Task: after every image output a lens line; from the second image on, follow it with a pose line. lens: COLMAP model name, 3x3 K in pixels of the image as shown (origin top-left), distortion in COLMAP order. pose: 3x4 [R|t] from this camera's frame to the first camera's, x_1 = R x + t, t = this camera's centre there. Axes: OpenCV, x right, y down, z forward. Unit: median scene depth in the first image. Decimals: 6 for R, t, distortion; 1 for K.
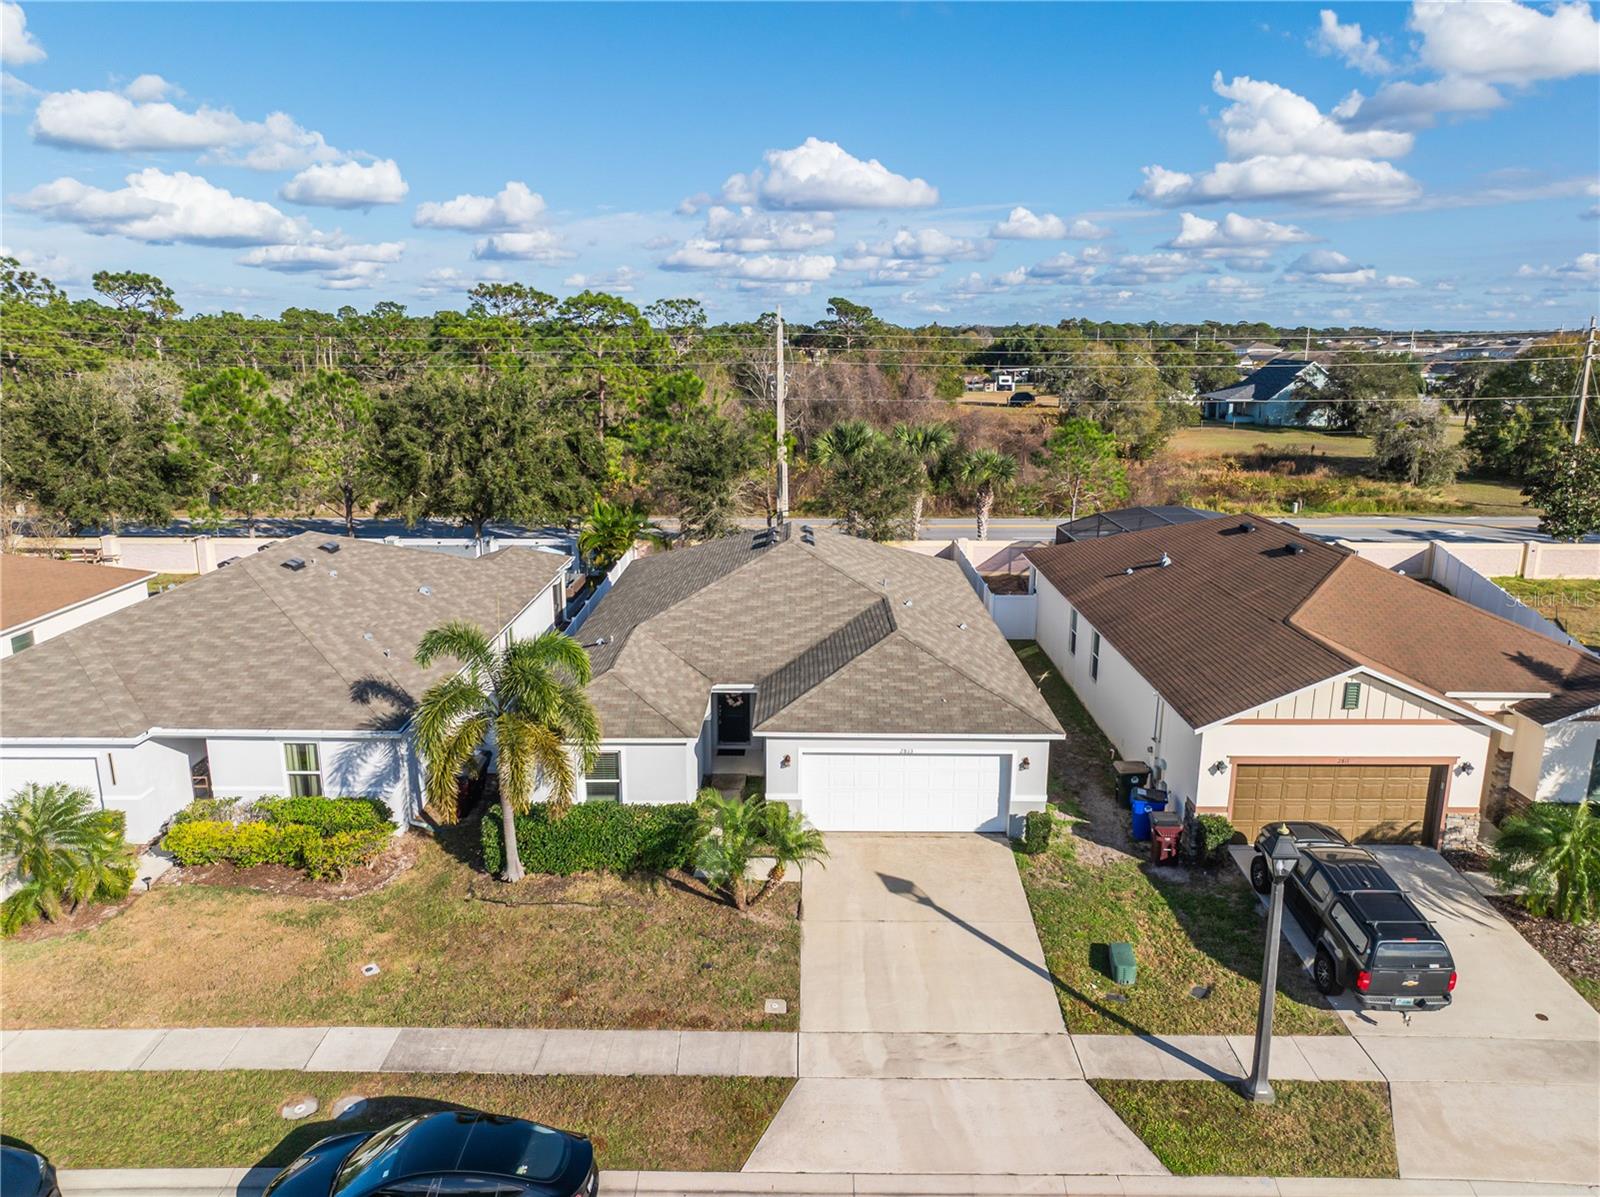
lens RADIAL K [[1118.3, 0, 805.1], [0, 1118.3, 596.9], [0, 0, 1]] dist [-0.001155, 0.003458]
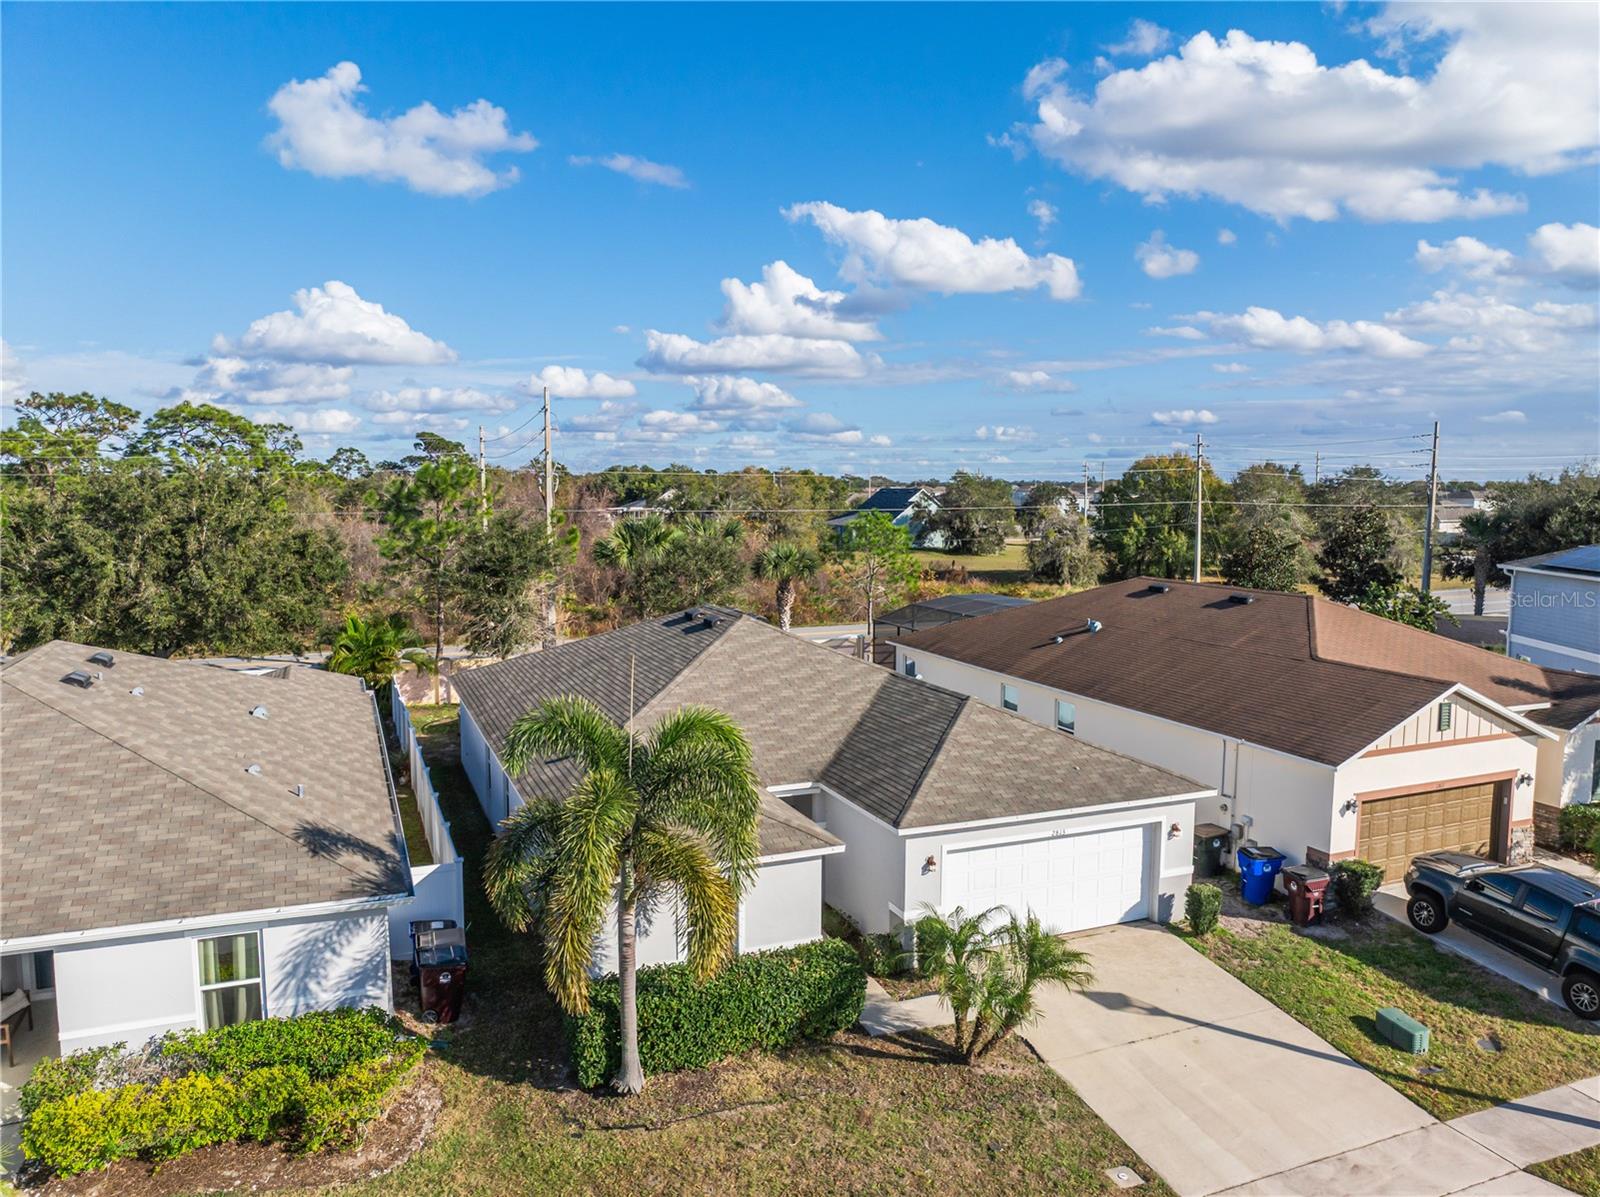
lens RADIAL K [[1138.0, 0, 806.2], [0, 1138.0, 592.2], [0, 0, 1]] dist [-0.038222, 0.005636]
pose [[0.921655, -0.037616, 0.386184, -0.398601], [0.090353, 0.988735, -0.119328, 0.046914], [-0.377345, 0.144872, 0.914671, 0.289035]]
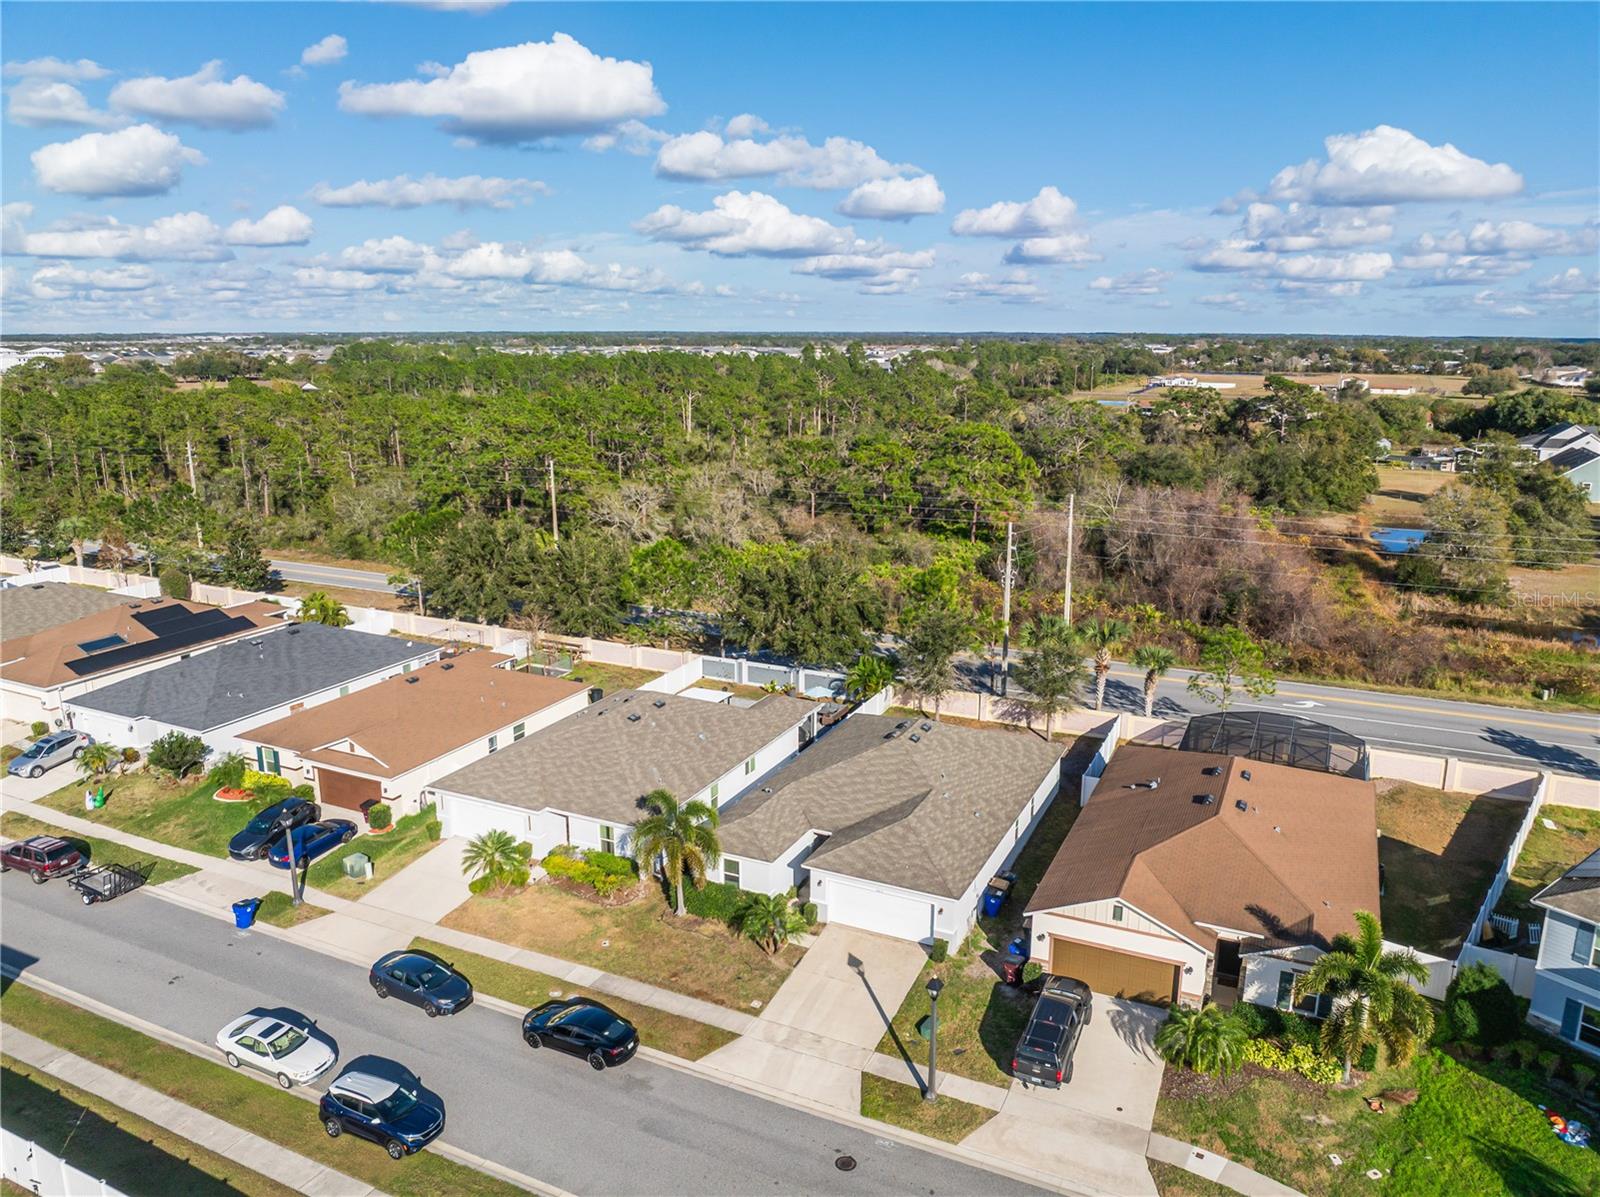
lens RADIAL K [[1125.9, 0, 803.3], [0, 1125.9, 597.3], [0, 0, 1]] dist [-0.033455, 0.004453]
pose [[0.903111, 0.096705, -0.418377, 0.711400], [-0.098349, 0.994995, 0.017690, -0.366277], [0.417993, 0.025171, 0.908101, -0.746204]]
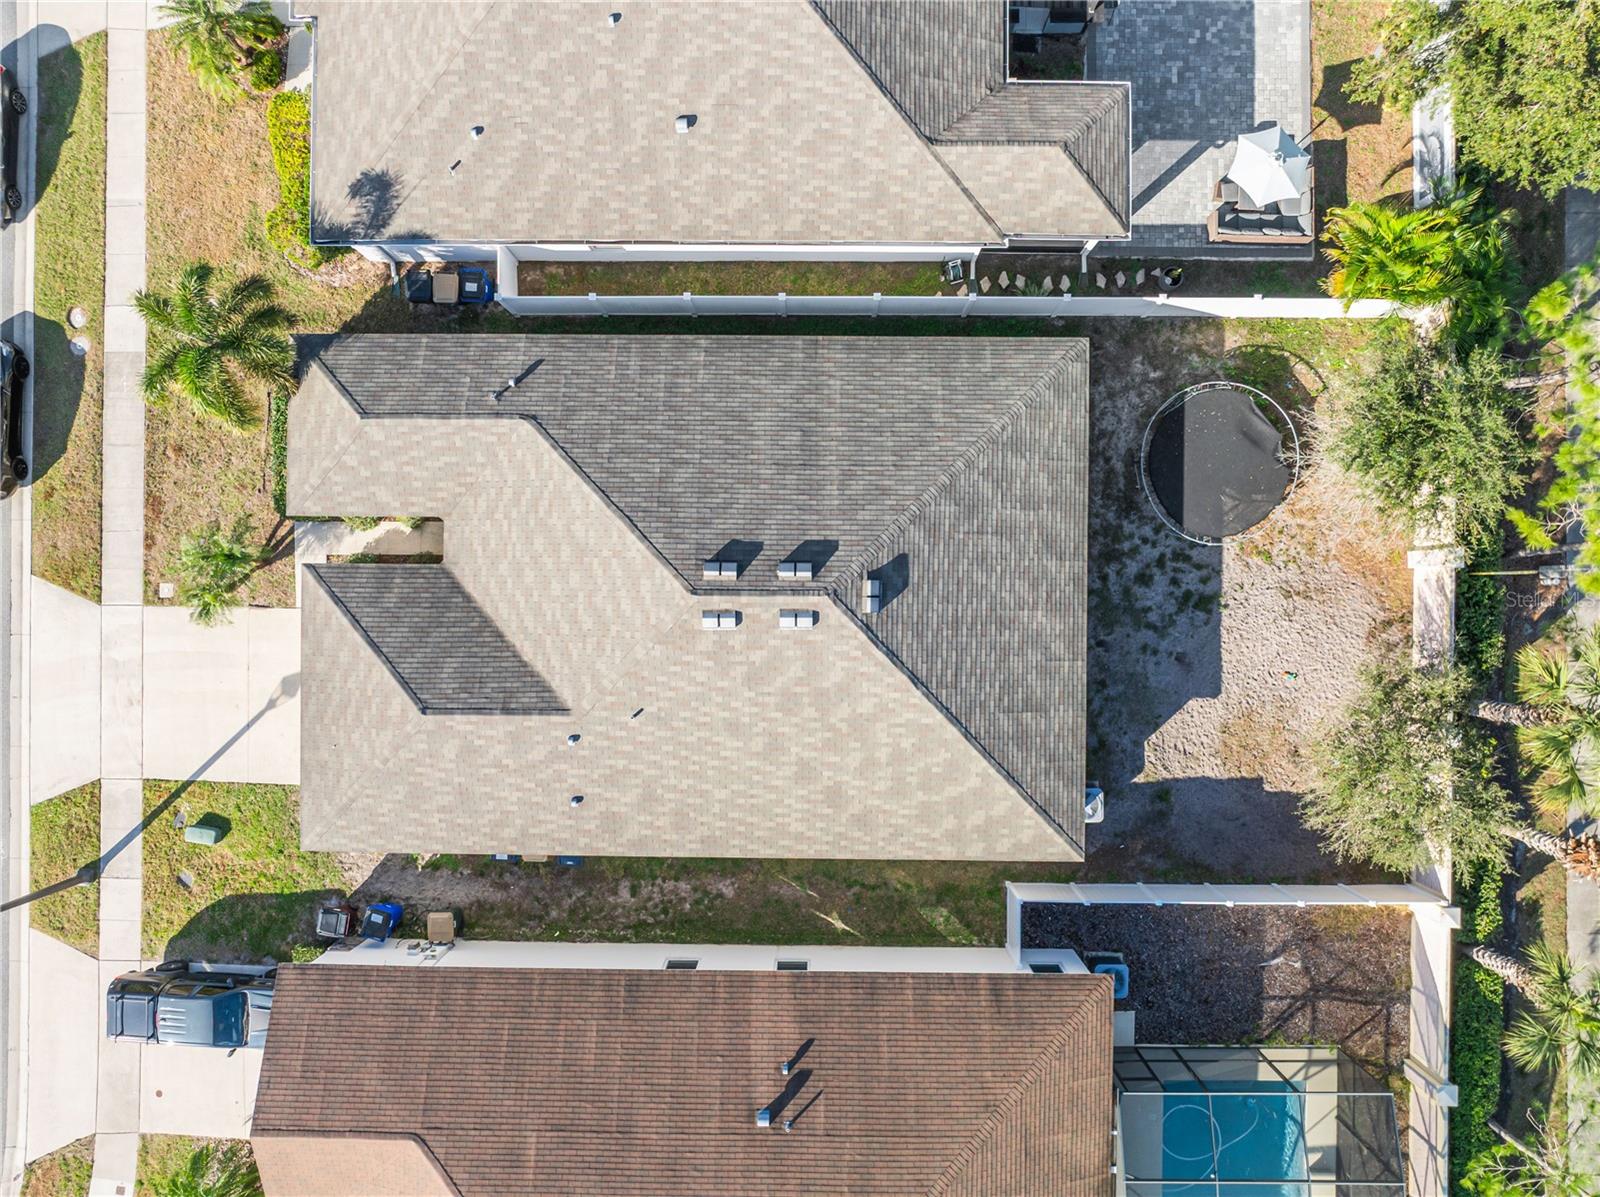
lens RADIAL K [[1125.9, 0, 803.3], [0, 1125.9, 597.3], [0, 0, 1]] dist [-0.033455, 0.004453]
pose [[-0.007271, 0.999942, -0.007952, -0.009314], [-0.224451, 0.006117, 0.974466, -1.051911], [0.974458, 0.008870, 0.224394, 1.227452]]
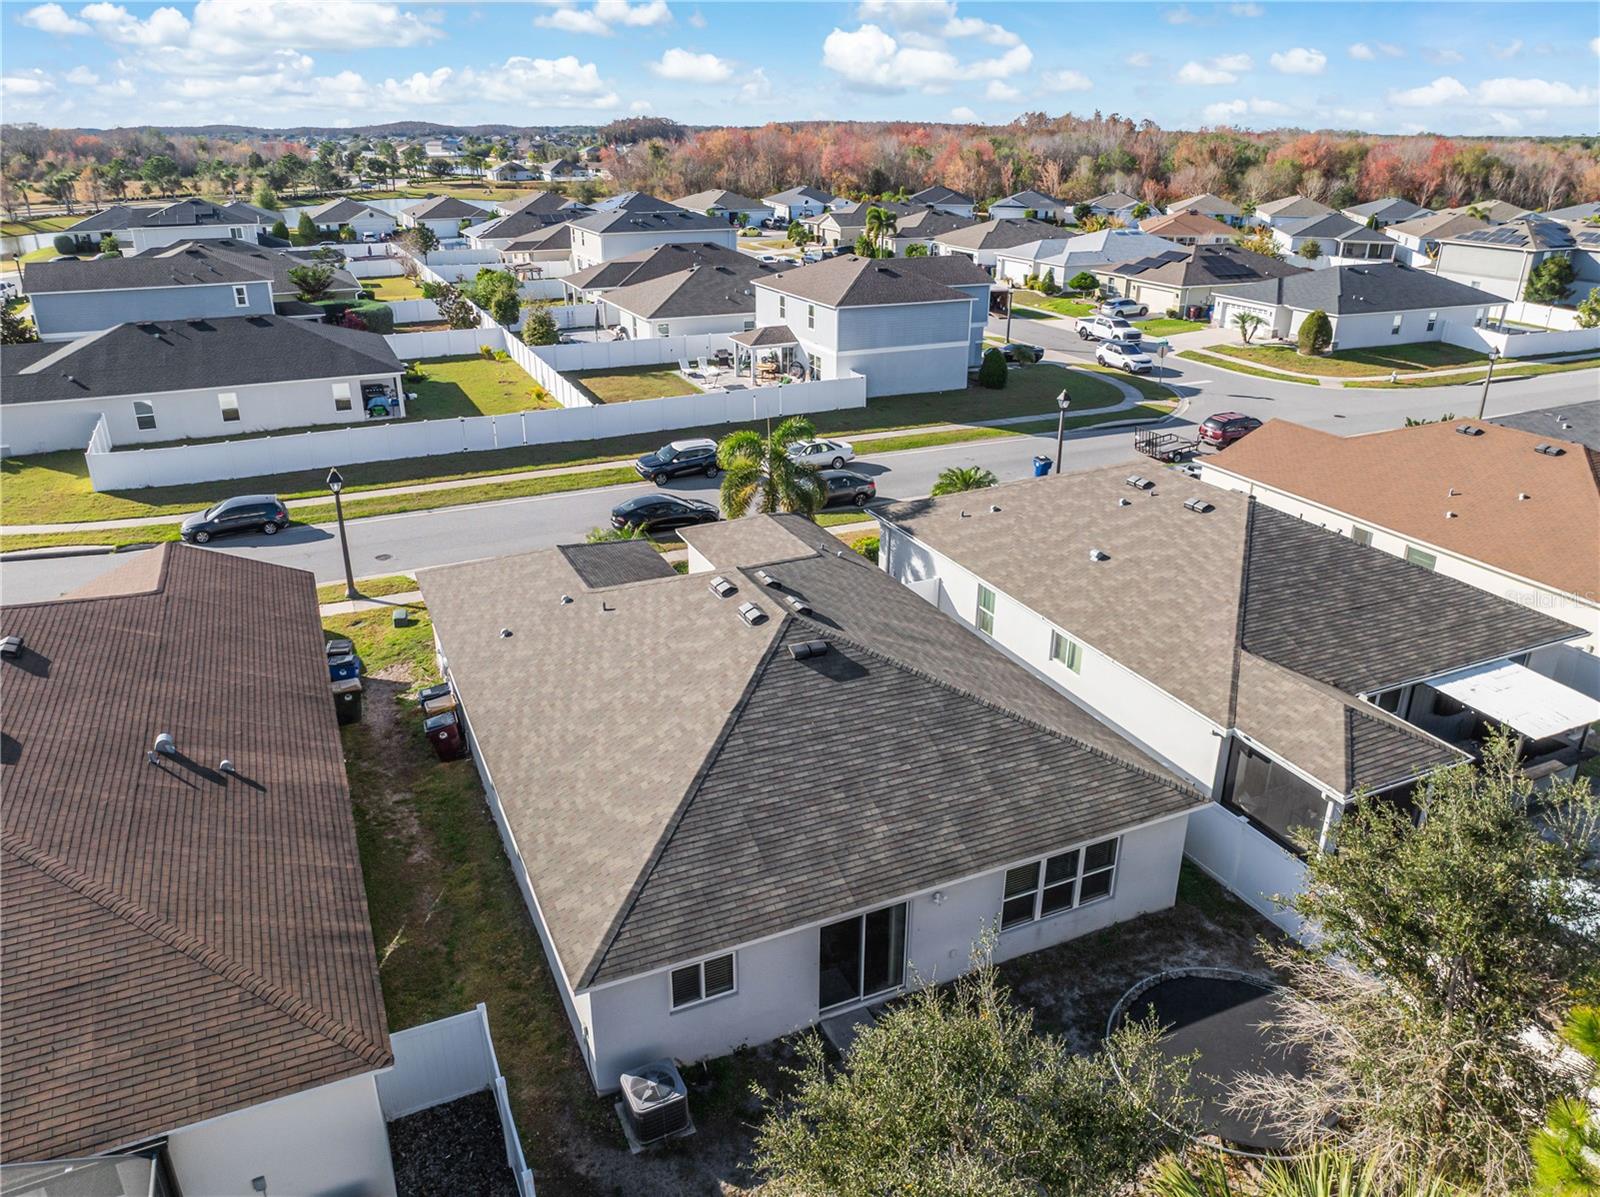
lens RADIAL K [[1125.9, 0, 803.3], [0, 1125.9, 597.3], [0, 0, 1]] dist [-0.033455, 0.004453]
pose [[-0.907585, 0.154587, -0.390374, 0.335845], [-0.106675, 0.814348, 0.570489, -0.652158], [0.406091, 0.559411, -0.722599, 2.147465]]
